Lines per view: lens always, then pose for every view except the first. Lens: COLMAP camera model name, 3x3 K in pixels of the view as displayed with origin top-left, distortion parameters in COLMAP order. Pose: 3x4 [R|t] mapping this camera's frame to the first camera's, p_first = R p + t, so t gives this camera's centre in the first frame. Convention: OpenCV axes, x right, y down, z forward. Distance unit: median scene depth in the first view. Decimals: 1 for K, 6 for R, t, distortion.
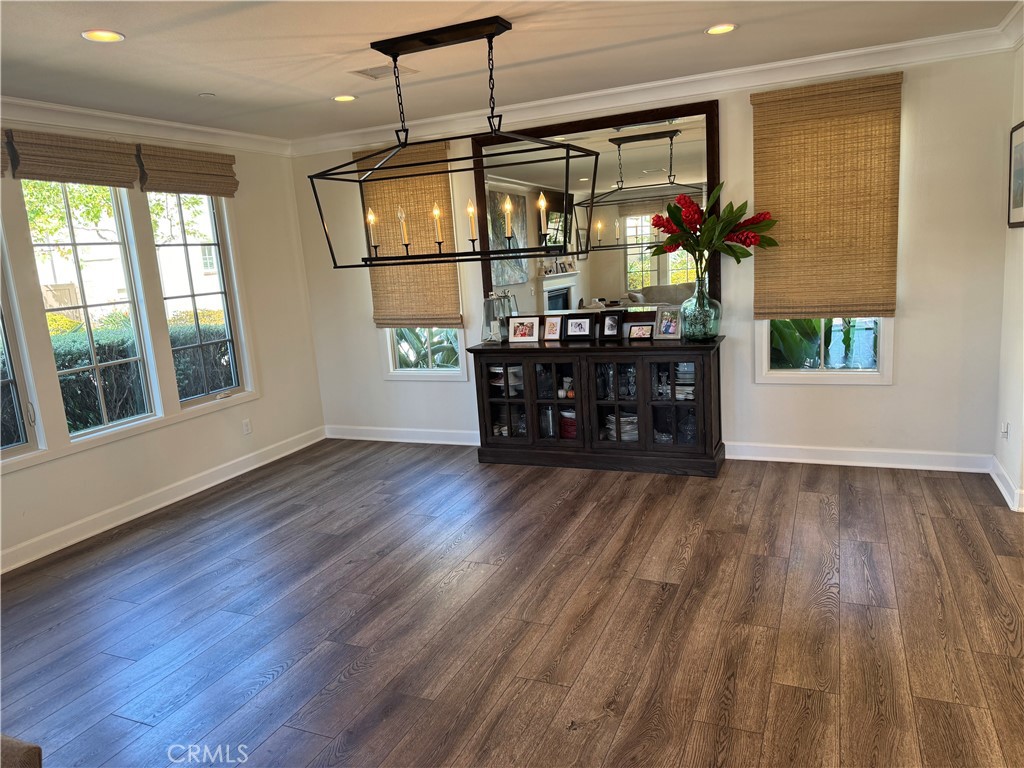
lens RADIAL K [[720.0, 0, 510.1], [0, 720.0, 383.0], [0, 0, 1]] dist [0.052810, -0.066286]
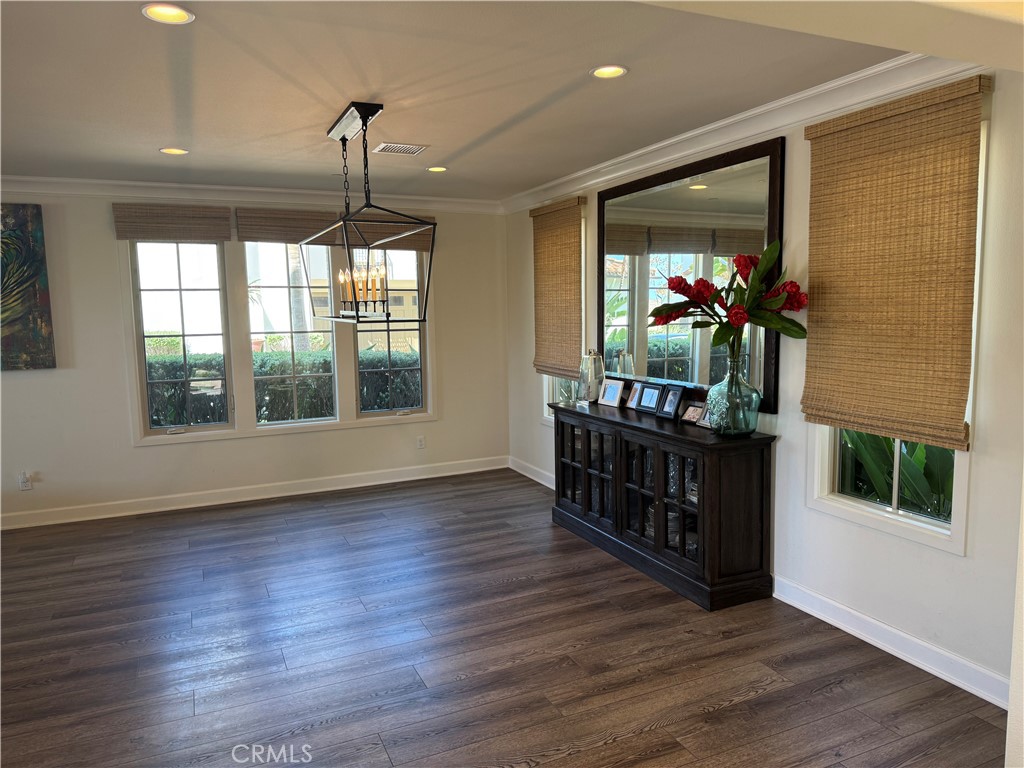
lens RADIAL K [[720.0, 0, 514.9], [0, 720.0, 382.2], [0, 0, 1]] dist [0.052810, -0.066286]
pose [[0.748268, 0.127386, -0.651052, 0.631422], [-0.154315, 0.987893, 0.015936, -0.098936], [0.645199, 0.088543, 0.758866, 0.250542]]
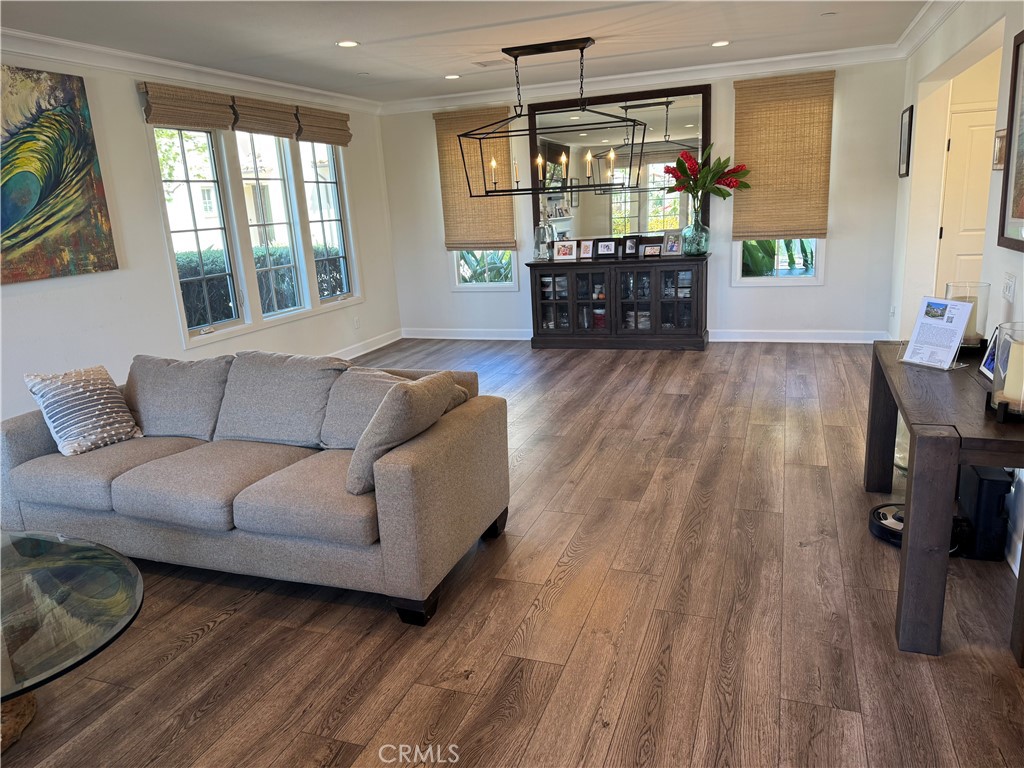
lens RADIAL K [[720.0, 0, 520.6], [0, 720.0, 385.4], [0, 0, 1]] dist [0.052810, -0.066286]
pose [[0.997473, -0.003148, 0.070976, -0.193779], [-0.001359, 0.997989, 0.063372, 0.112886], [-0.071033, -0.063309, 0.995463, -0.439055]]
